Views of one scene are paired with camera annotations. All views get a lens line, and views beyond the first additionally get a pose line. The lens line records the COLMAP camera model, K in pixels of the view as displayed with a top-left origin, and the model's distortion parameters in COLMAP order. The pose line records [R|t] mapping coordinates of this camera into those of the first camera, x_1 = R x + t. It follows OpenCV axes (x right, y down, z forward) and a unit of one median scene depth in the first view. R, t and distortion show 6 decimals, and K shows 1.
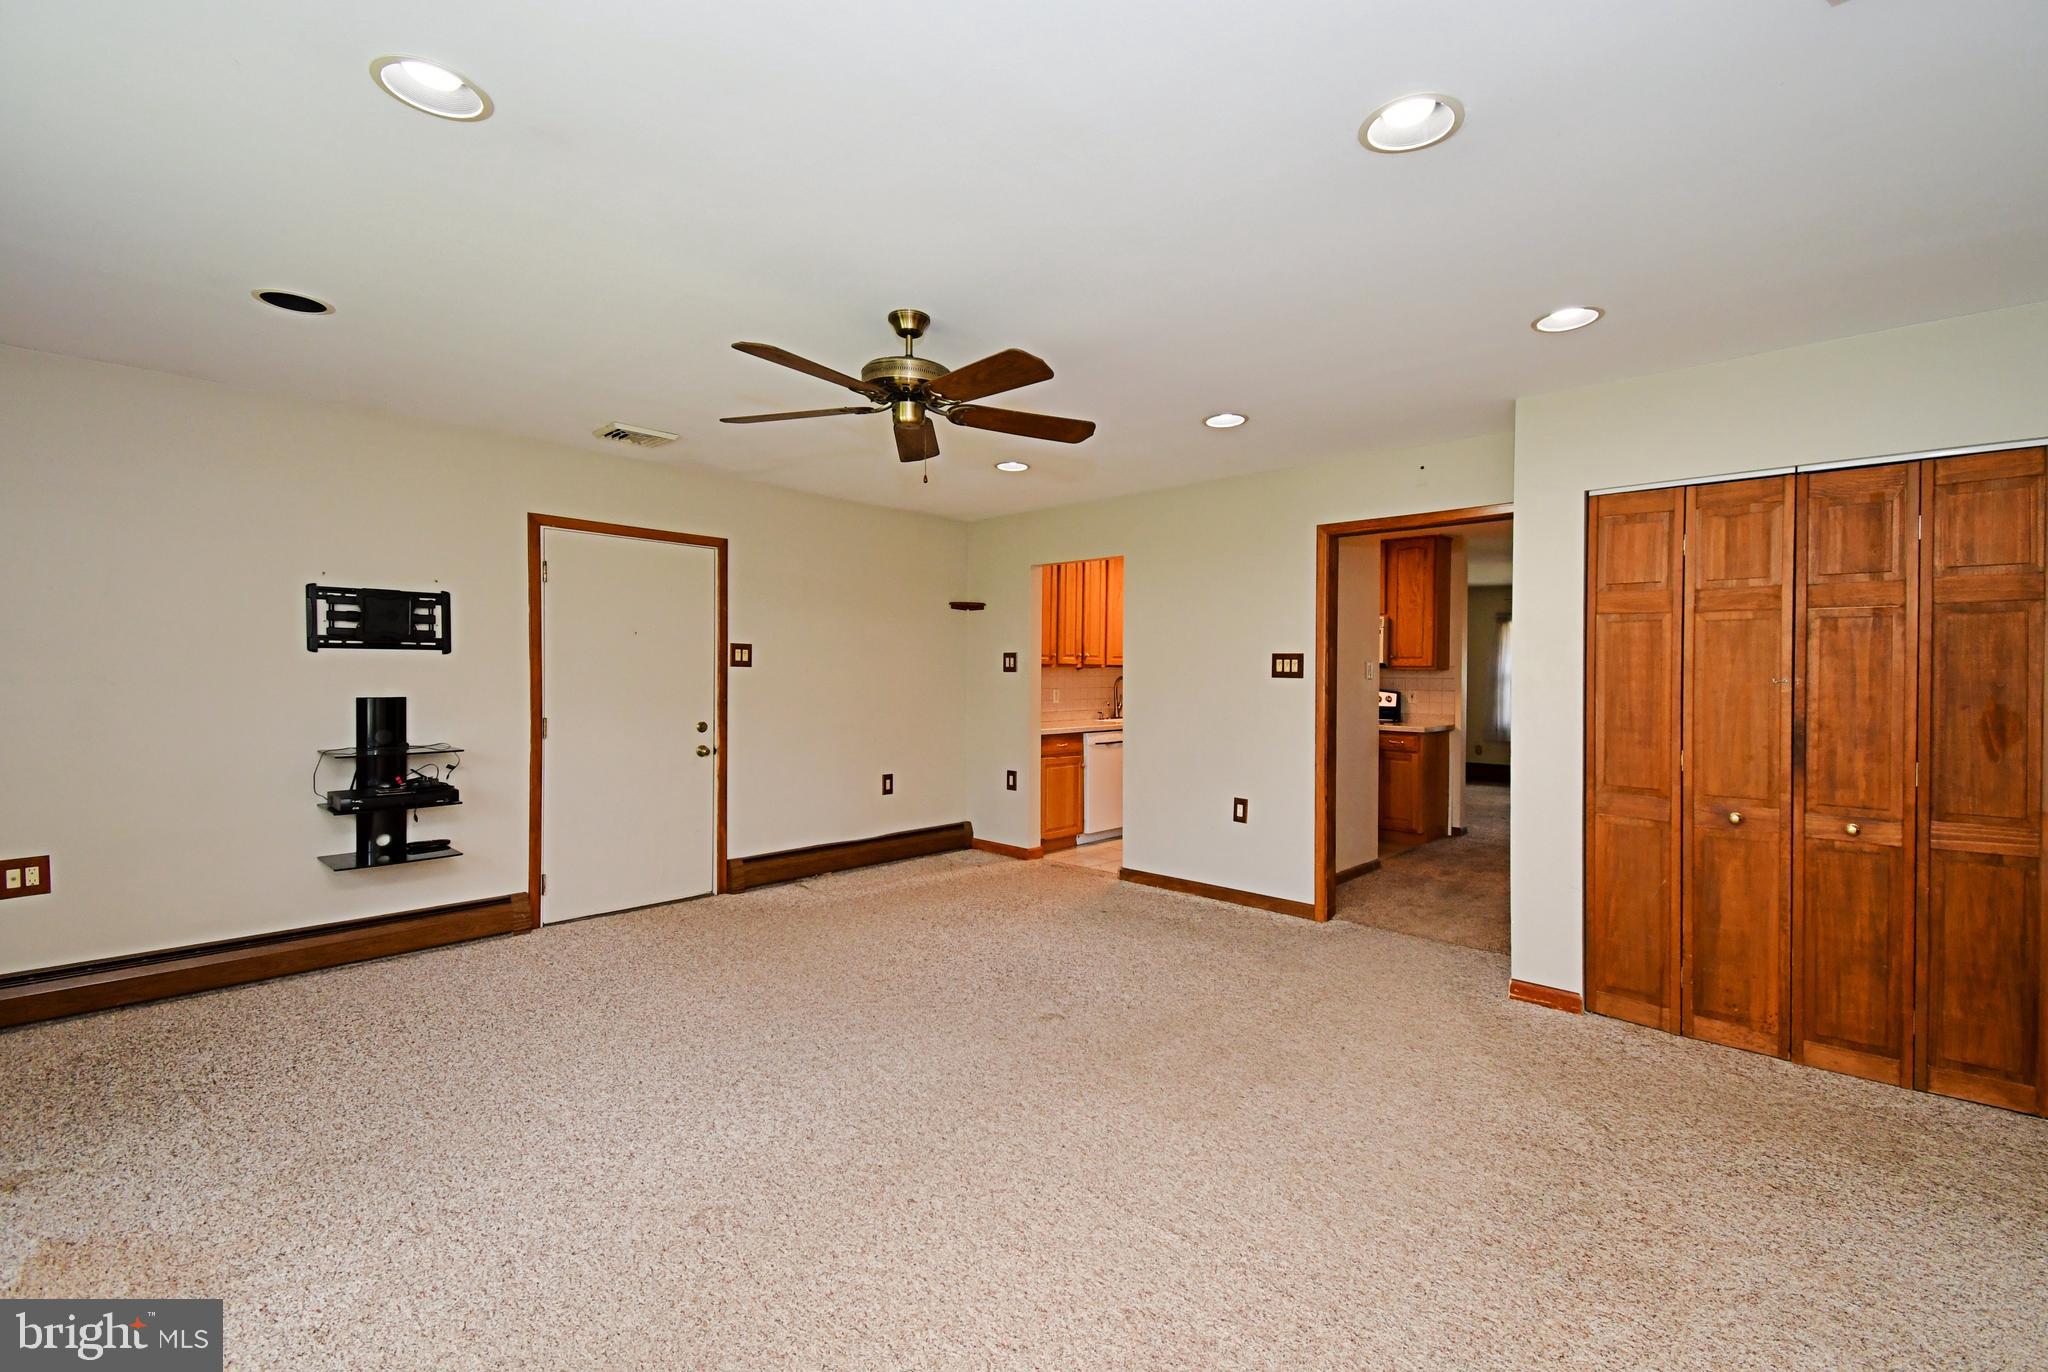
lens RADIAL K [[846.1, 0, 1025.3], [0, 846.1, 677.1], [0, 0, 1]] dist [0.024268, -0.000096]
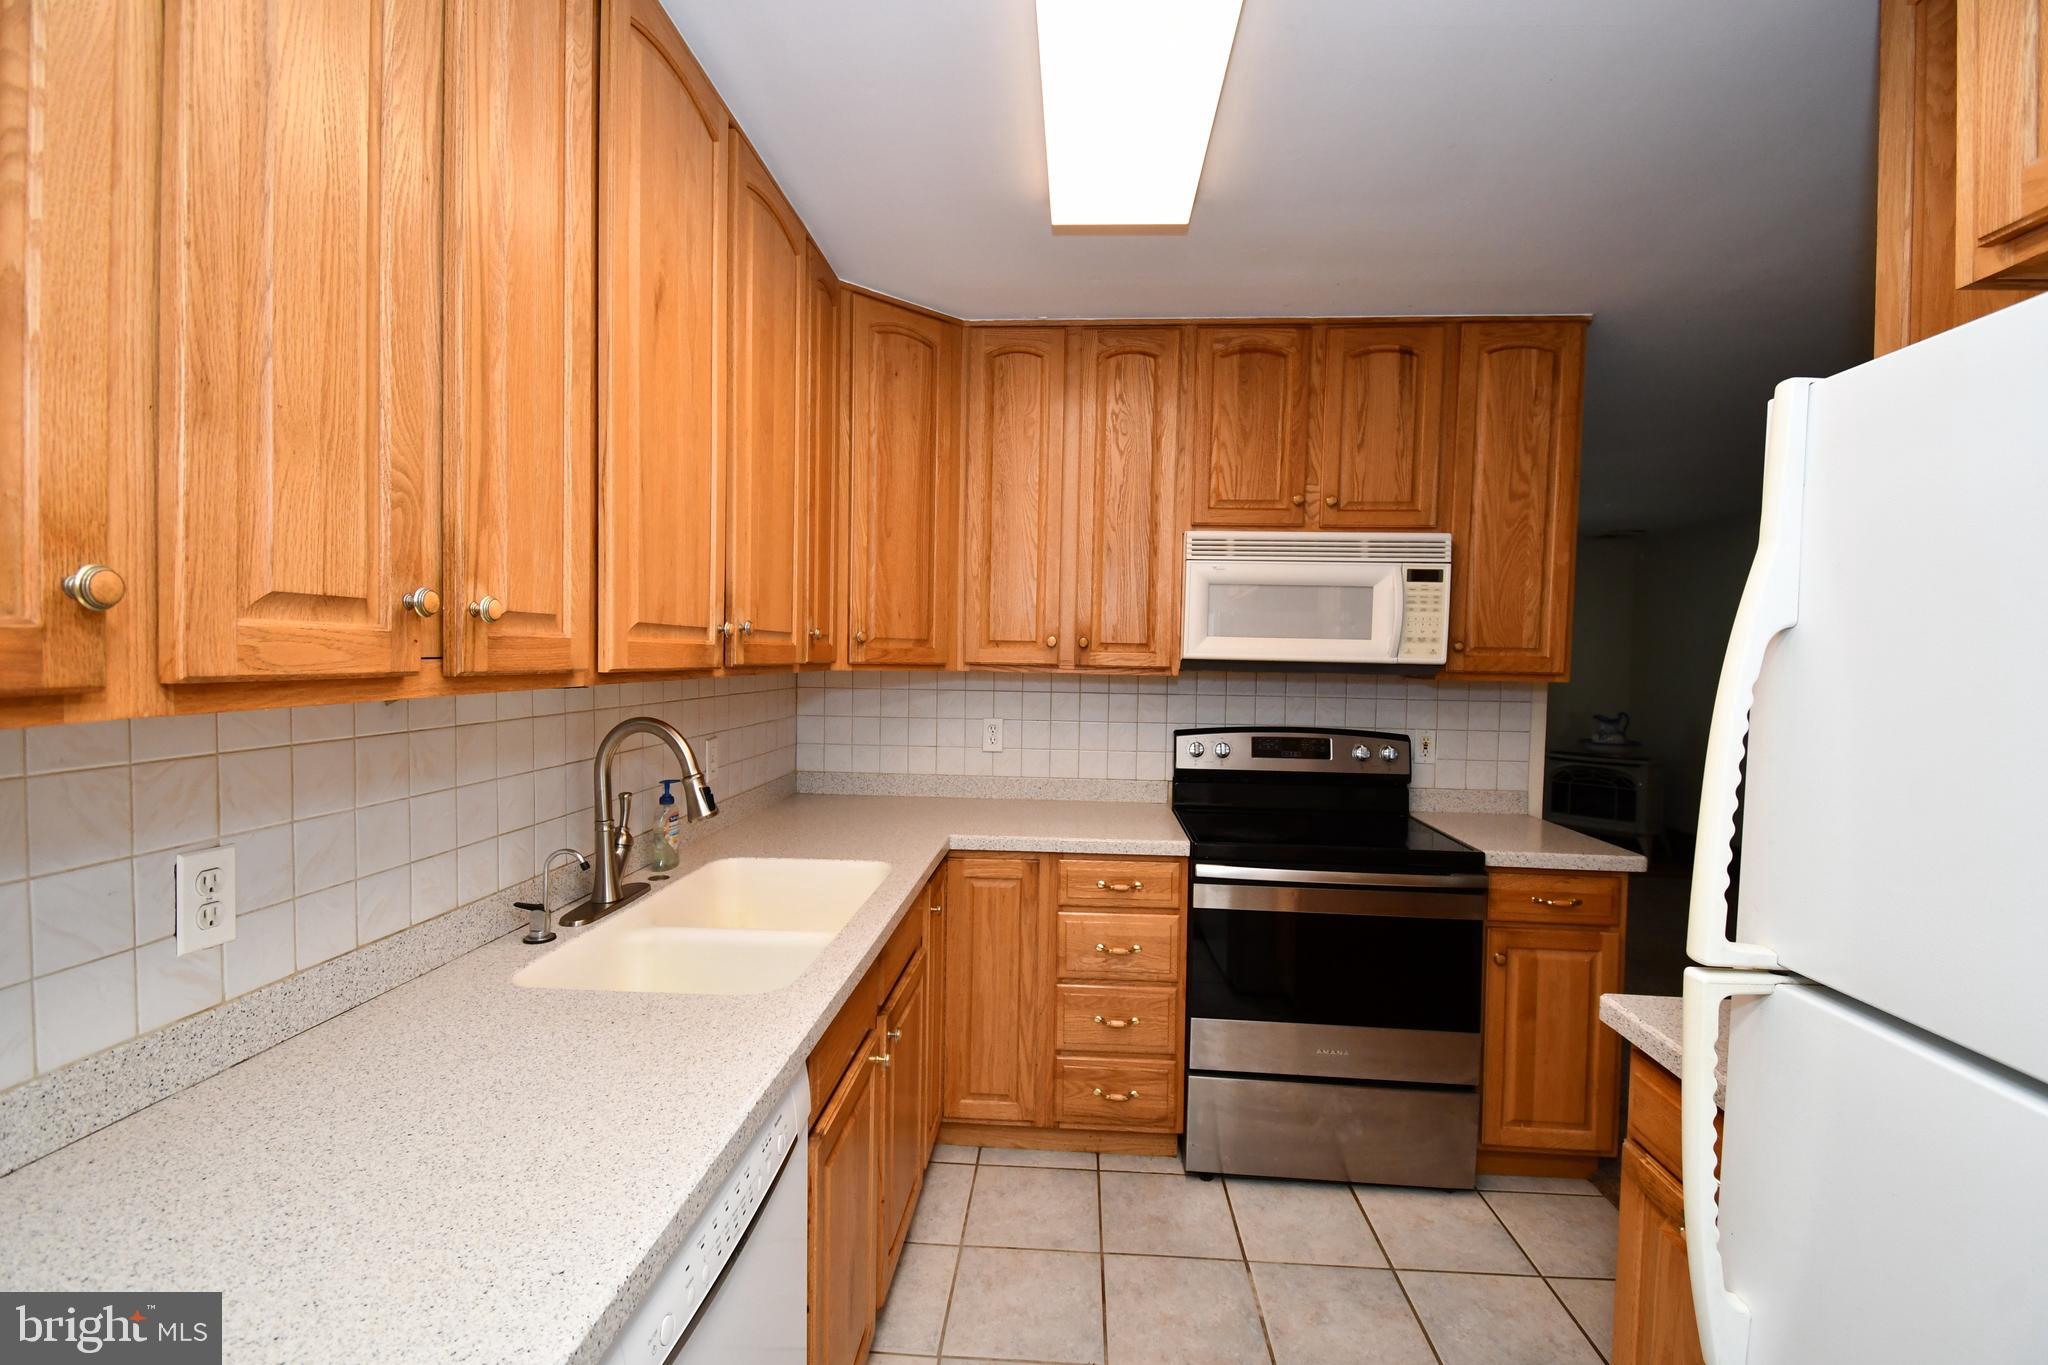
lens RADIAL K [[894.4, 0, 1024.0], [0, 894.4, 682.5], [0, 0, 1]] dist [0.001181, -0.000037]
pose [[0.779721, -0.013639, 0.625978, 0.083190], [-0.004451, 0.999617, 0.027325, -0.031521], [-0.626111, -0.024092, 0.779362, 1.416962]]
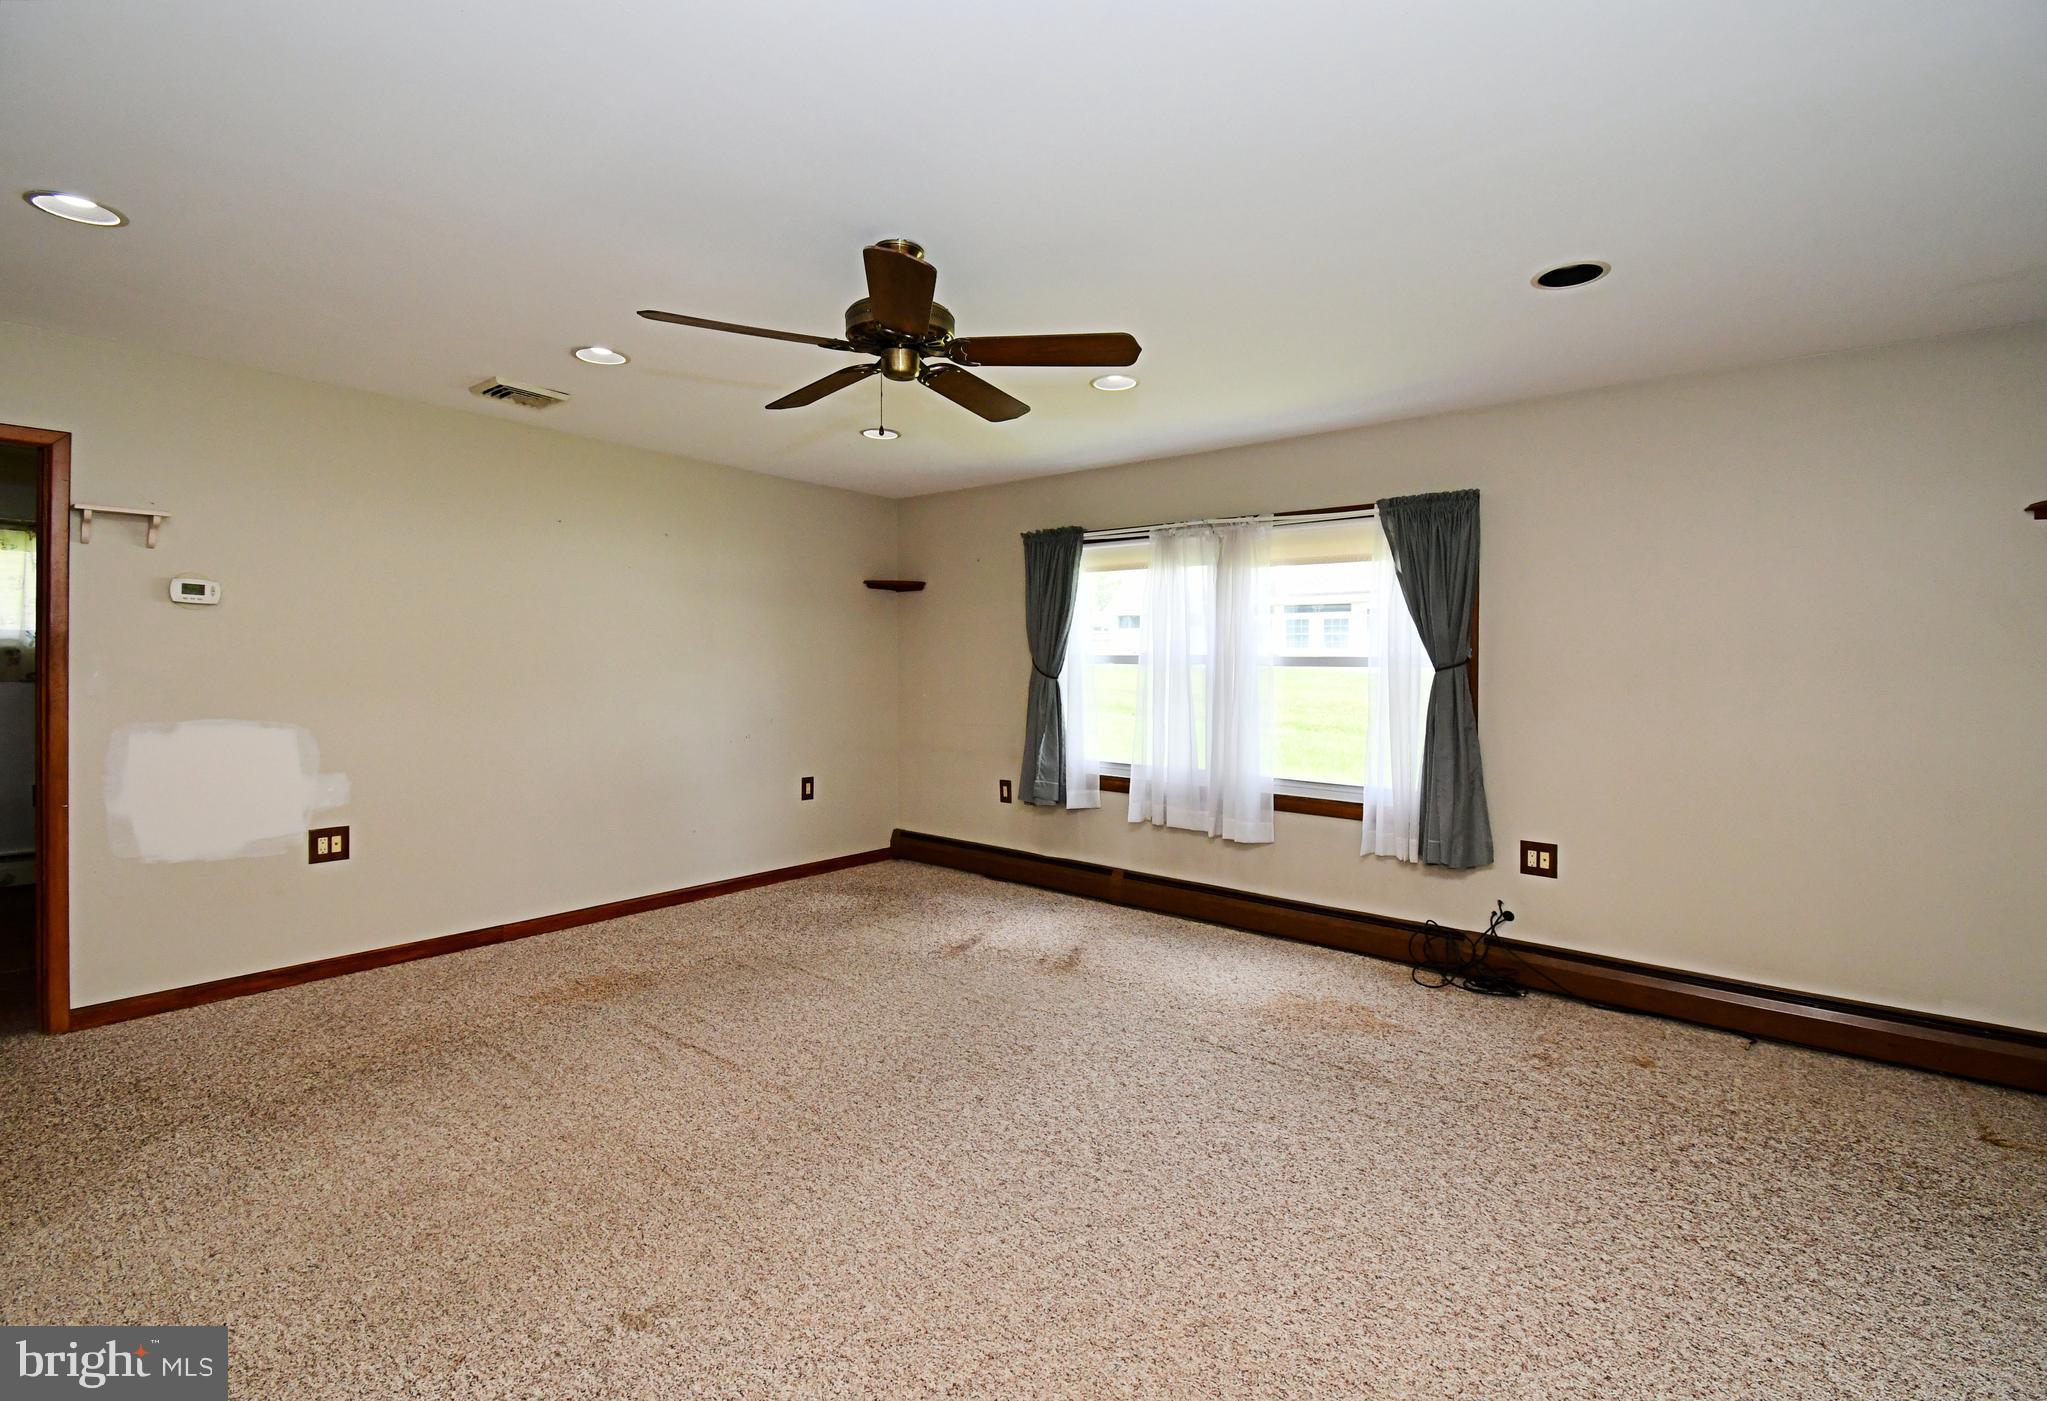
lens RADIAL K [[925.7, 0, 1029.4], [0, 925.7, 672.9], [0, 0, 1]] dist [-0.000166, -0.000337]
pose [[-0.995640, -0.025006, -0.089867, -0.108207], [-0.026484, 0.999532, 0.015286, -0.013812], [0.089443, 0.017599, -0.995836, 1.221455]]
